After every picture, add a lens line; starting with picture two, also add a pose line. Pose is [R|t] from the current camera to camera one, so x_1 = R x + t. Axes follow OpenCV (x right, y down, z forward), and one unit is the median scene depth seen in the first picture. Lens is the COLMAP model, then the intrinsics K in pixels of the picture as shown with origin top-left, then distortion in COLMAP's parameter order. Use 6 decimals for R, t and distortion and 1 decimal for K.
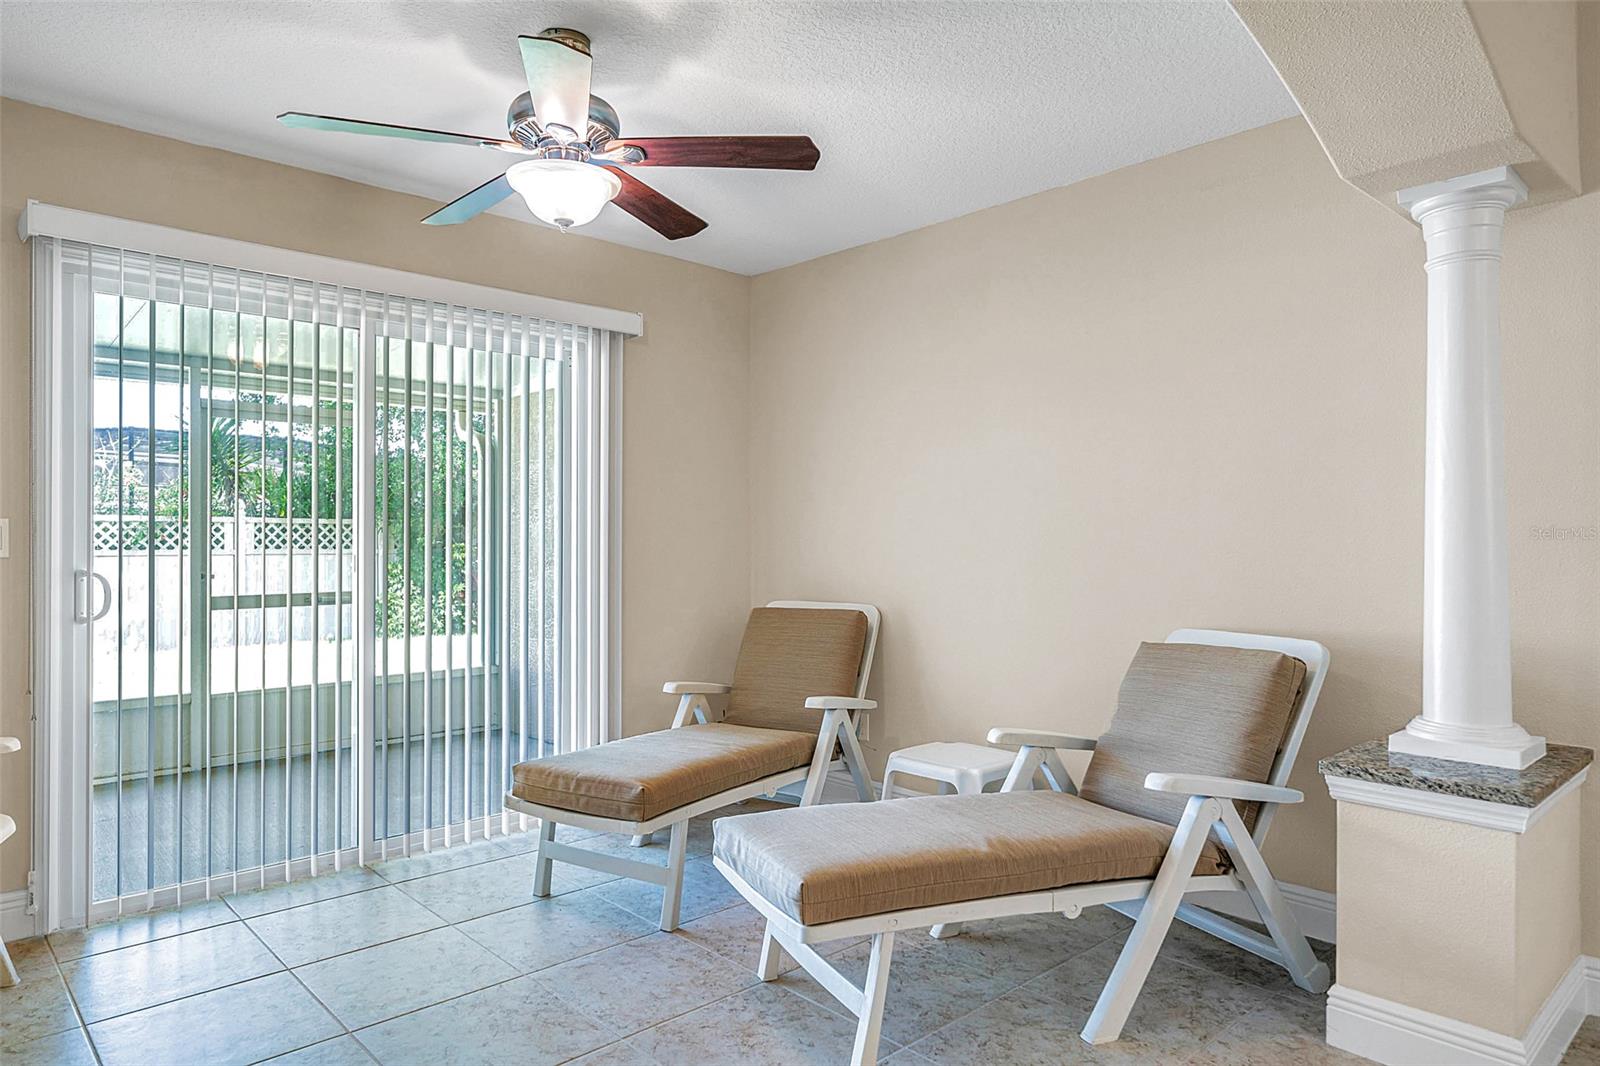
lens RADIAL K [[985.5, 0, 758.3], [0, 985.5, 536.0], [0, 0, 1]] dist [-0.001036, -0.000661]
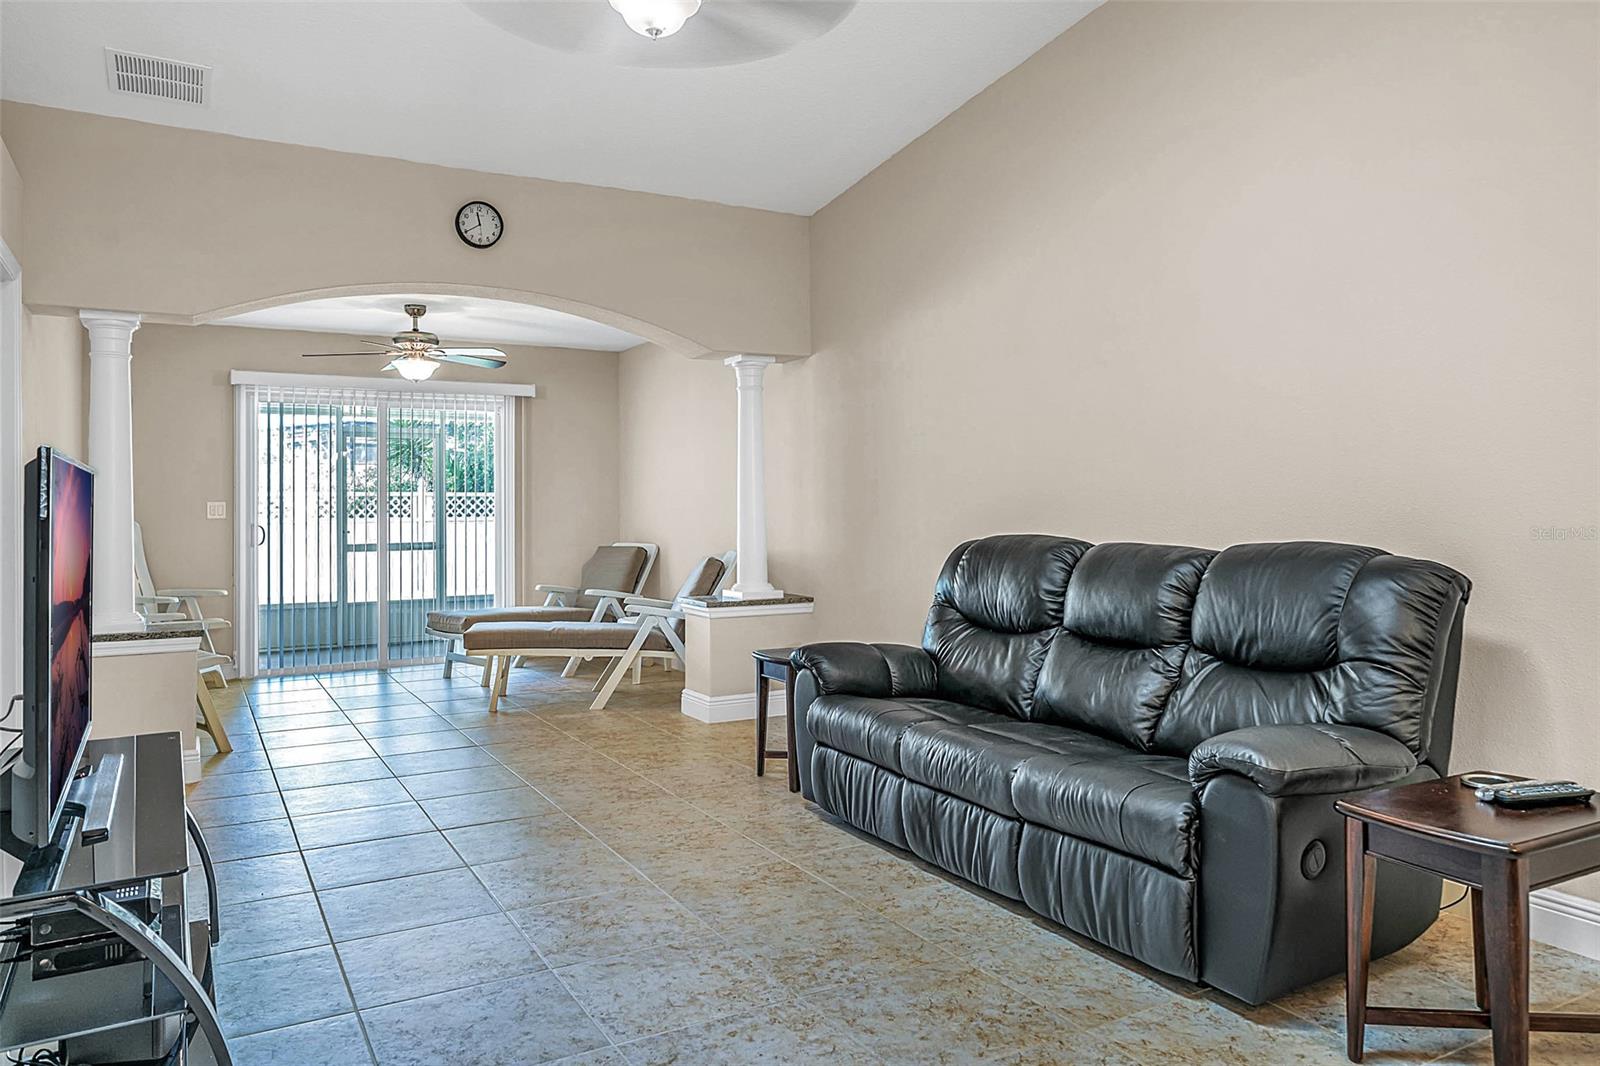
lens RADIAL K [[1092.6, 0, 774.2], [0, 1092.6, 482.2], [0, 0, 1]] dist [0.002627, 0.001959]
pose [[0.973437, -0.013538, -0.228554, 0.788147], [0.009395, 0.999771, -0.019206, -0.002221], [0.228762, 0.016549, 0.973342, -0.883956]]
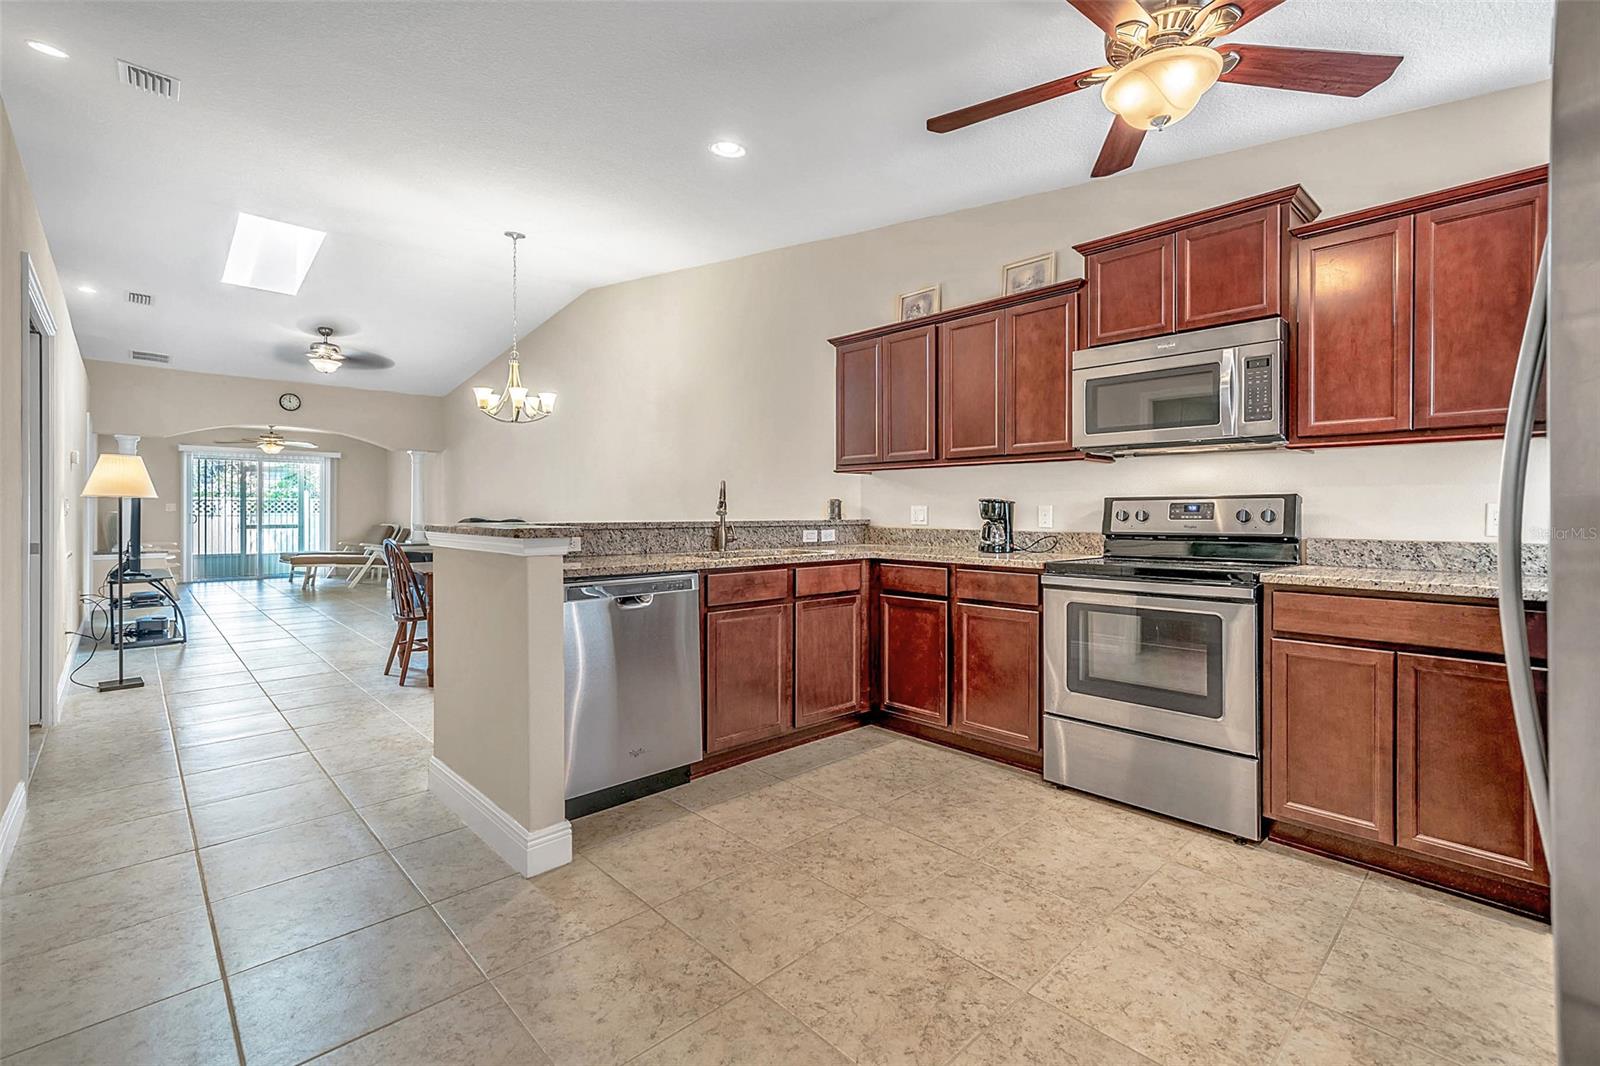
lens RADIAL K [[706.5, 0, 797.2], [0, 706.5, 509.5], [0, 0, 1]] dist [0.000125, 0.000090]
pose [[0.999509, 0.001542, 0.031283, 1.699331], [-0.001656, 0.999992, 0.003614, -0.005753], [-0.031277, -0.003664, 0.999504, -2.005127]]
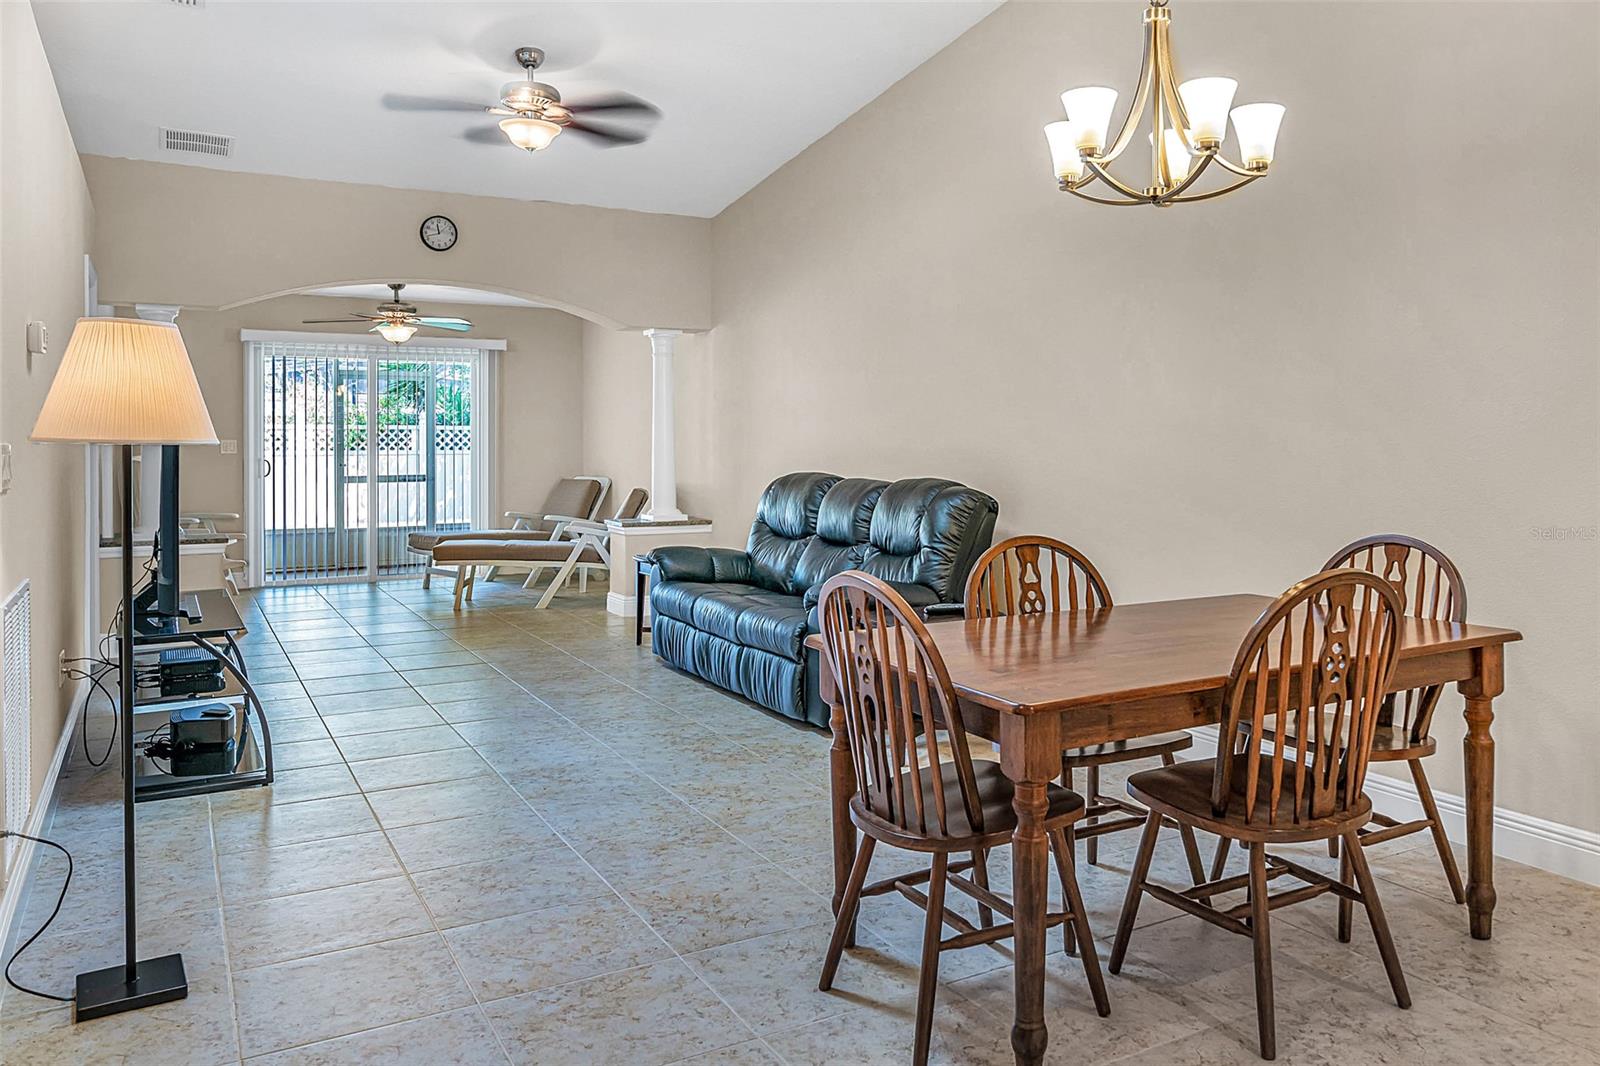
lens RADIAL K [[1206.7, 0, 884.1], [0, 1206.7, 434.7], [0, 0, 1]] dist [0.002191, -0.000085]
pose [[0.981787, -0.002579, -0.189966, 1.192946], [0.002880, 0.999995, 0.001308, -0.023102], [0.189961, -0.001831, 0.981790, -1.421052]]
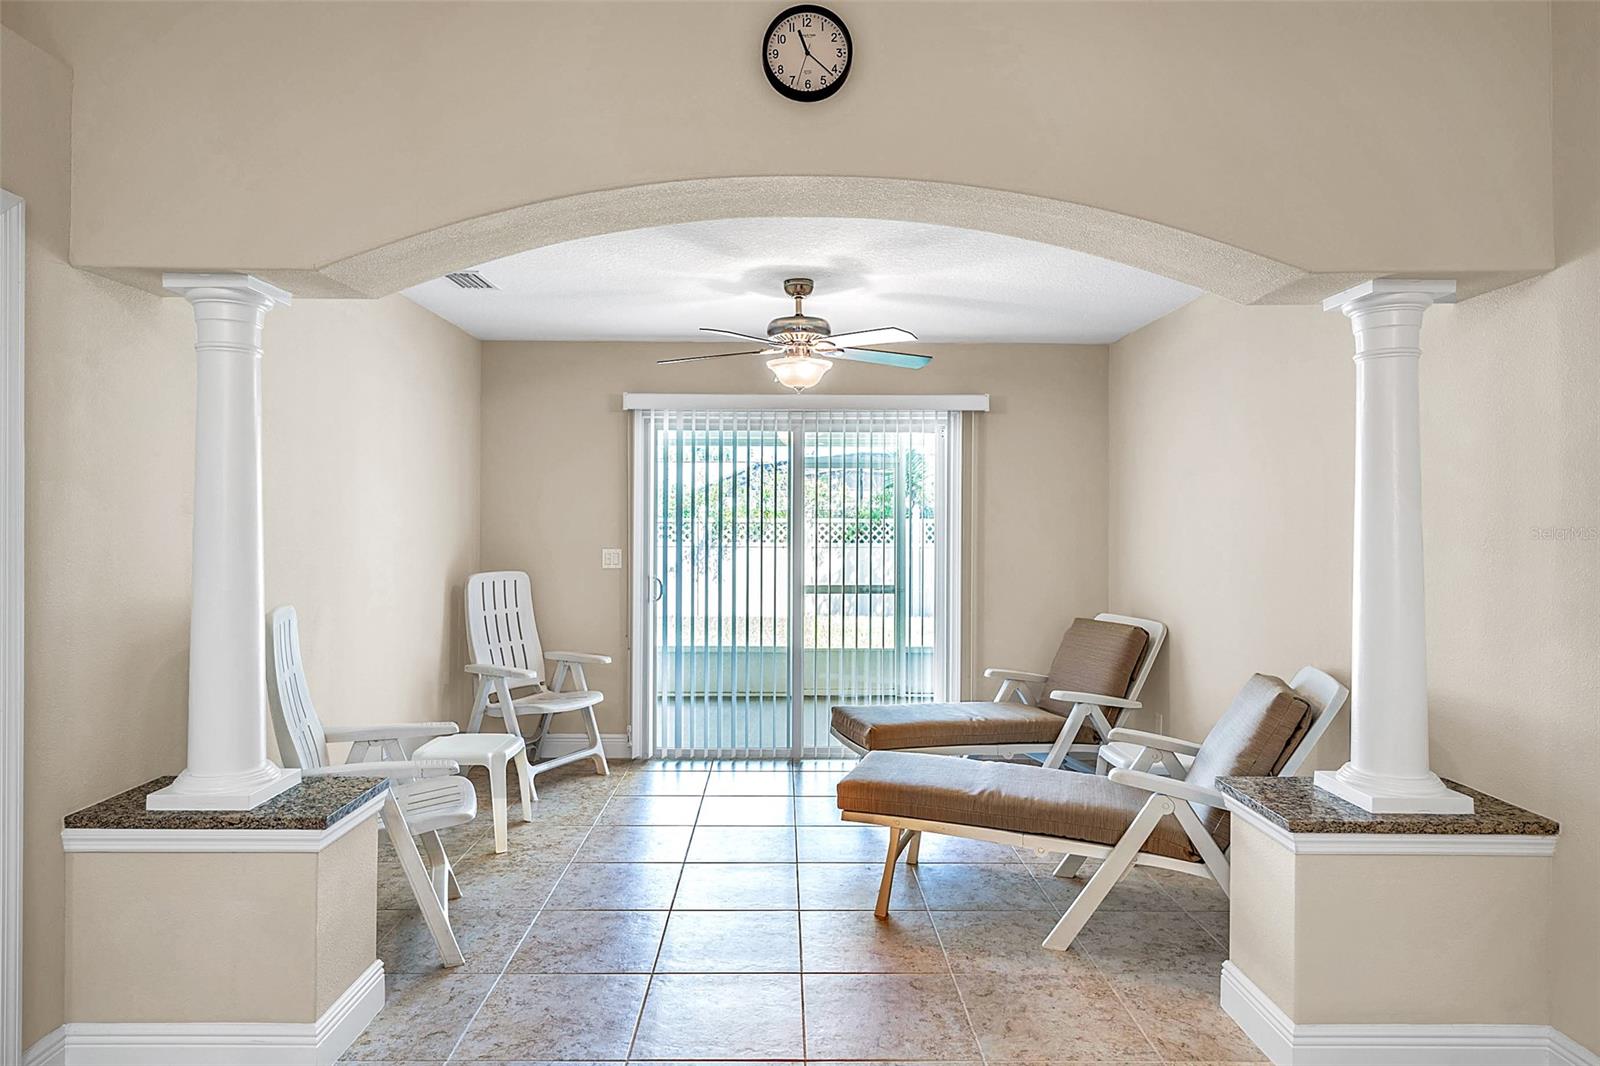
lens RADIAL K [[906.2, 0, 790.7], [0, 906.2, 524.3], [0, 0, 1]] dist [-0.001974, -0.000378]
pose [[0.751554, 0.002398, -0.659667, 0.507804], [-0.000088, 0.999994, 0.003534, -0.053140], [0.659672, -0.002598, 0.751549, -0.119697]]
